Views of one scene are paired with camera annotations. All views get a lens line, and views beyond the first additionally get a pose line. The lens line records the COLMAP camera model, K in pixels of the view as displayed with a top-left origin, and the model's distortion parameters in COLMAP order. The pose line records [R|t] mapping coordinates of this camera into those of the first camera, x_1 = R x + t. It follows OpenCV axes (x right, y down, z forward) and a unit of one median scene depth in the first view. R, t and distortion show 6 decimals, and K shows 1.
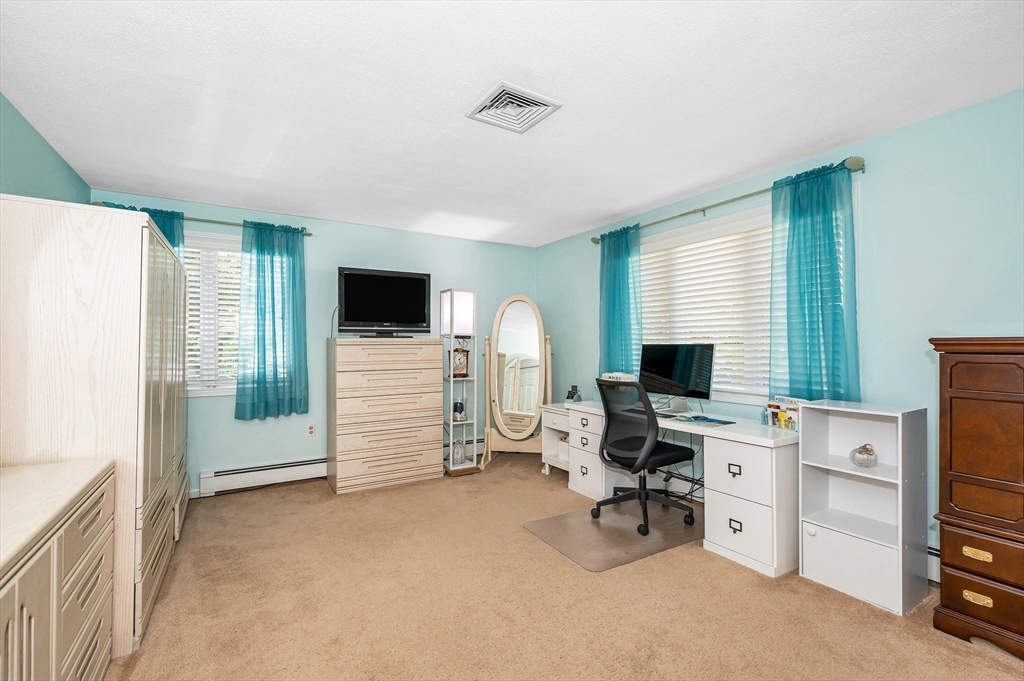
lens RADIAL K [[440.1, 0, 509.5], [0, 440.1, 343.7], [0, 0, 1]] dist [-0.005106, -0.000434]
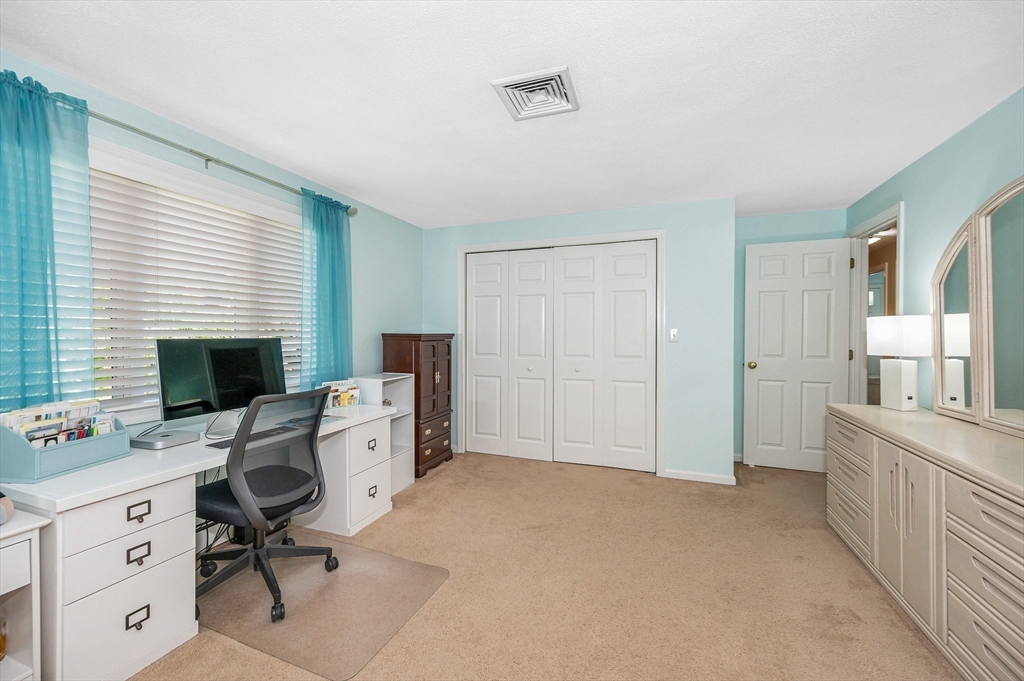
lens RADIAL K [[417.4, 0, 517.3], [0, 417.4, 331.7], [0, 0, 1]] dist [0.001718, 0.000016]
pose [[-0.626005, -0.006224, 0.779794, -0.543216], [-0.012981, 0.999913, -0.002440, -0.017974], [-0.779711, -0.011650, -0.626031, 1.246616]]
